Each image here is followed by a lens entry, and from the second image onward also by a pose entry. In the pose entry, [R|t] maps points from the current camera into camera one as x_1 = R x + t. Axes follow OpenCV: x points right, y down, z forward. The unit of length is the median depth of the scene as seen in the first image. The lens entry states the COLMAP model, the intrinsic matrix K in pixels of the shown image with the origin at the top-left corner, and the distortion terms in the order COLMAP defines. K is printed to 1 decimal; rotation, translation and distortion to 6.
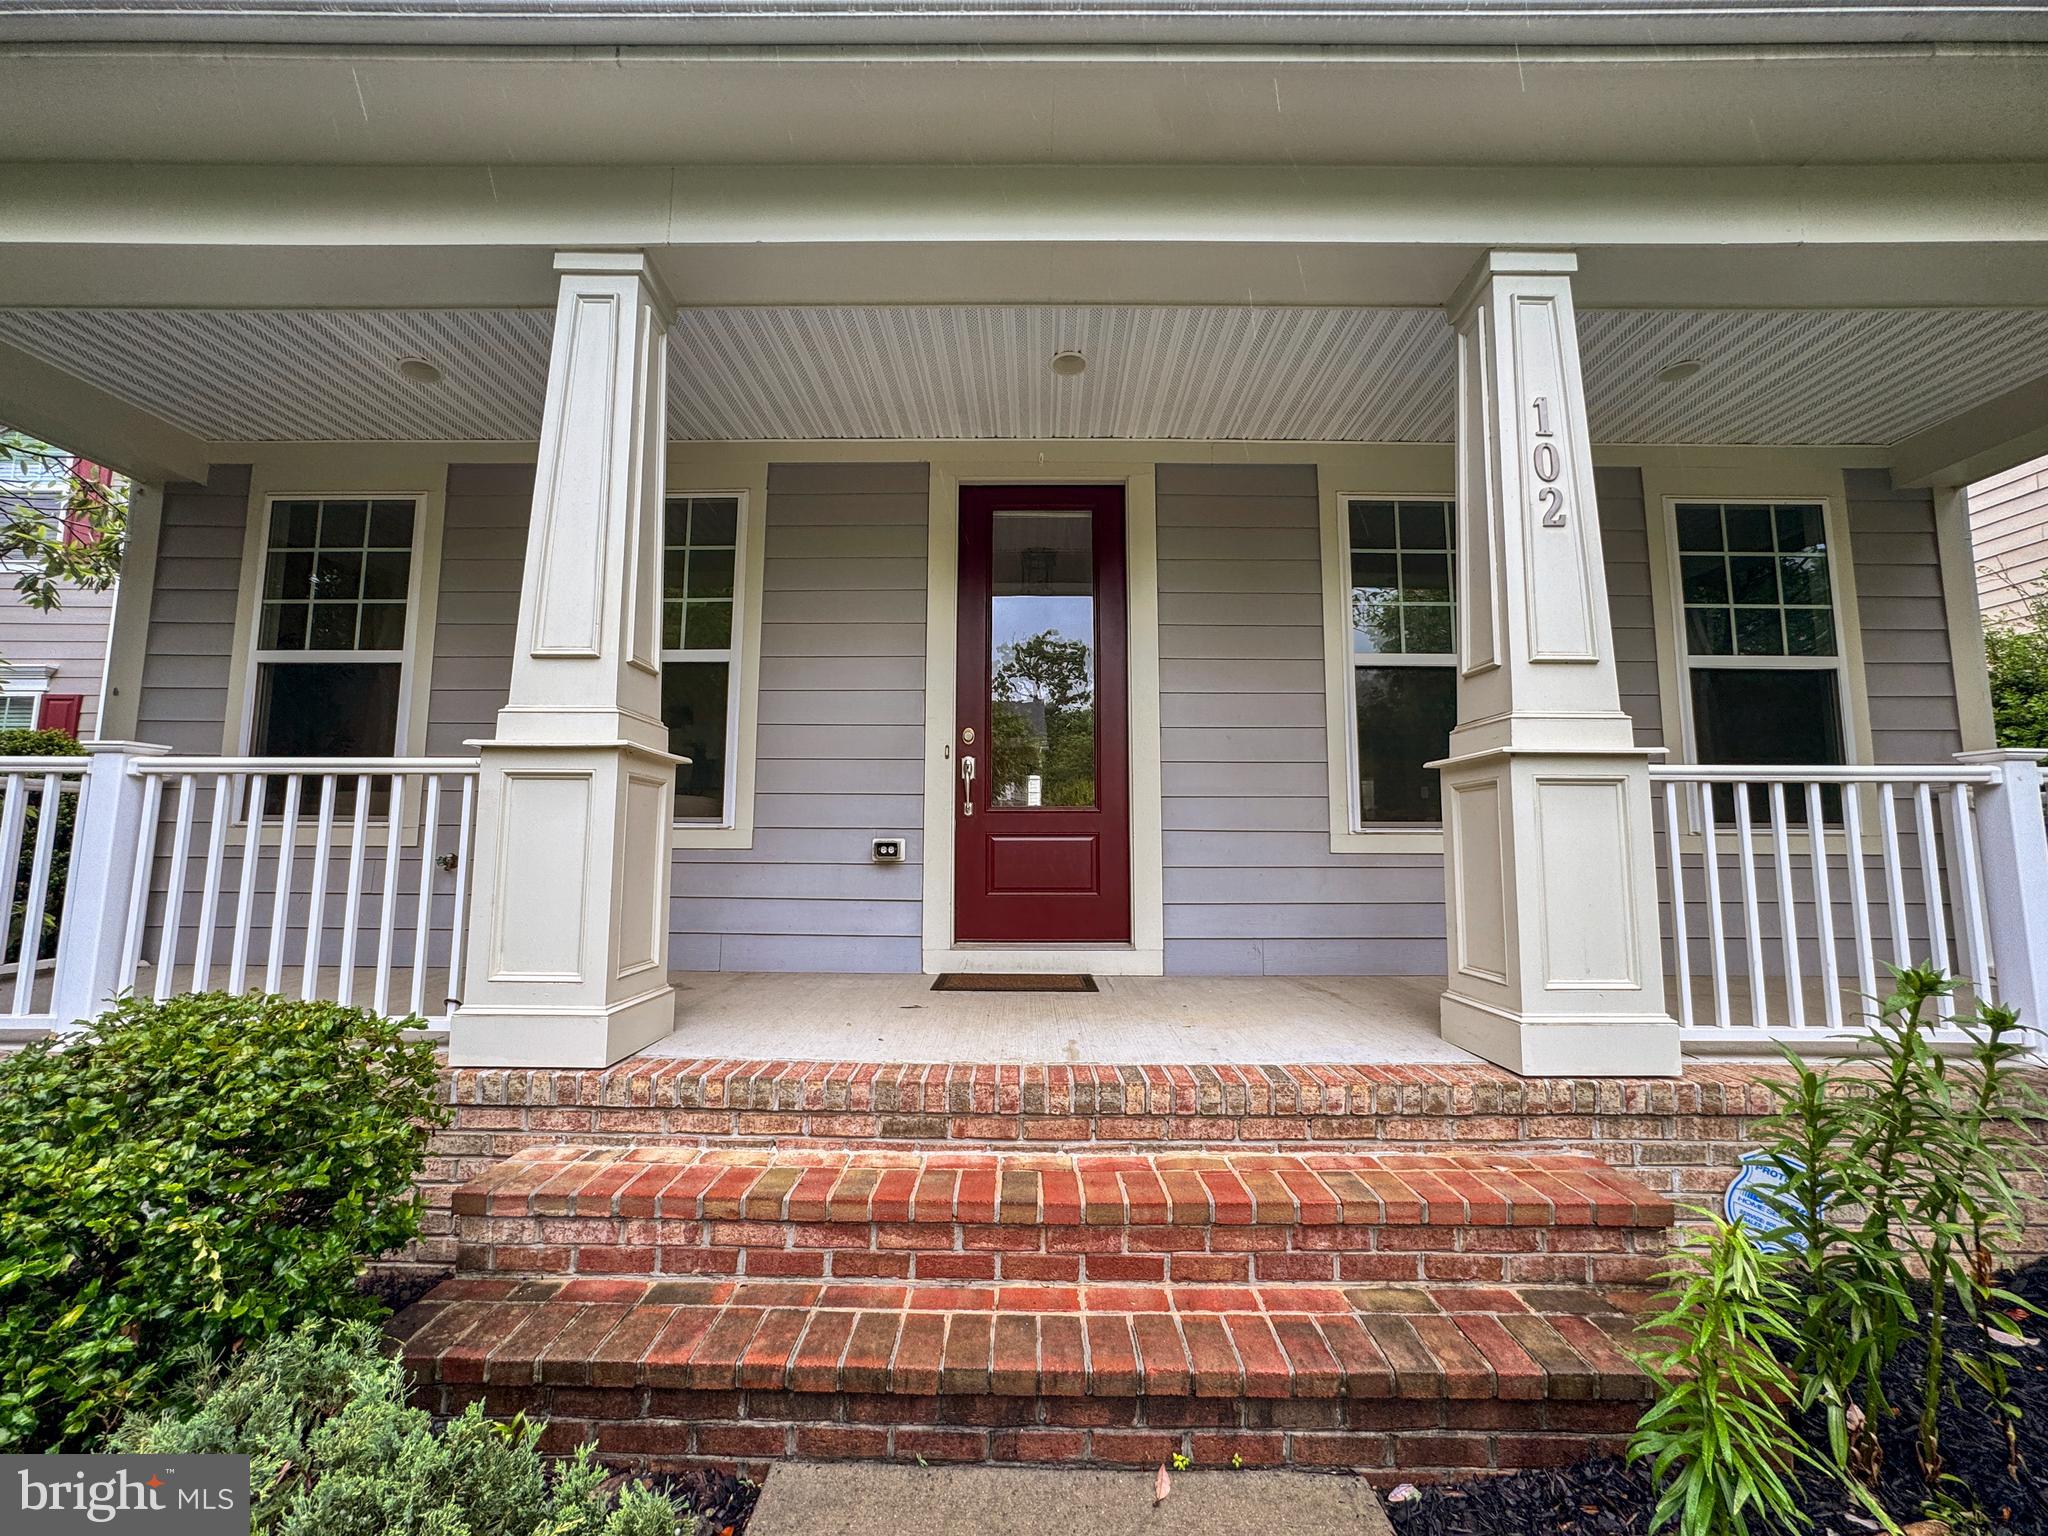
lens RADIAL K [[822.6, 0, 1041.9], [0, 822.6, 764.3], [0, 0, 1]] dist [-0.007846, 0.000270]
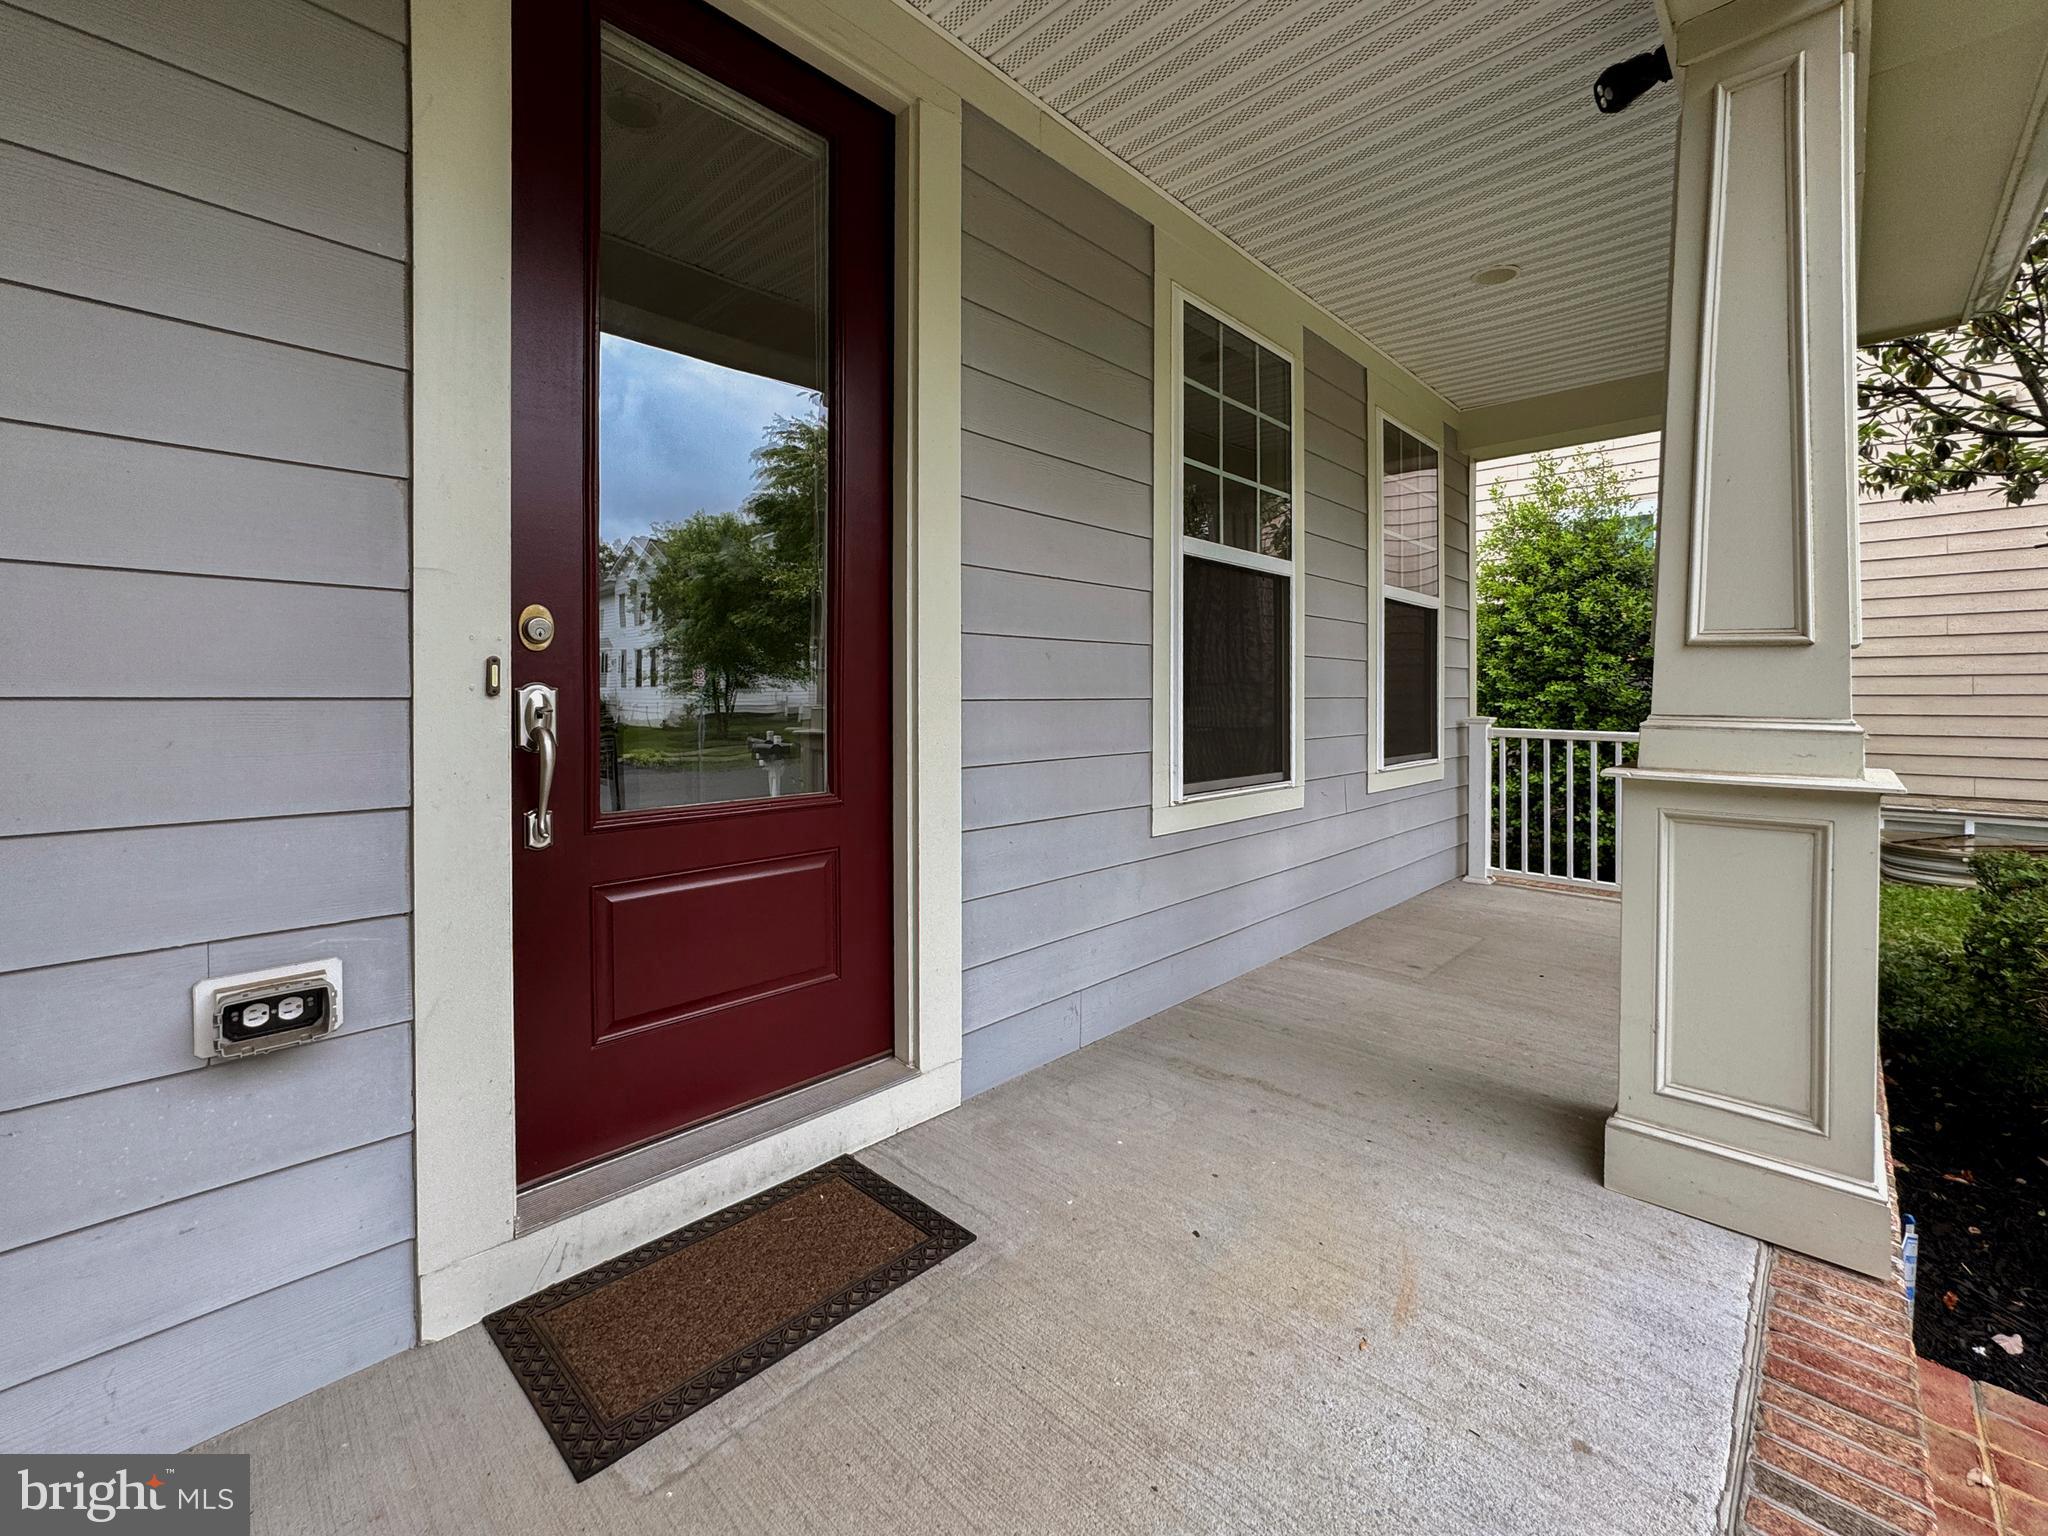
lens RADIAL K [[851.2, 0, 1013.2], [0, 851.2, 693.2], [0, 0, 1]] dist [-0.003793, 0.000250]
pose [[0.694618, -0.003826, 0.719368, -0.350512], [-0.074516, 0.994224, 0.077240, -0.083507], [-0.715509, -0.107257, 0.690321, 0.965390]]
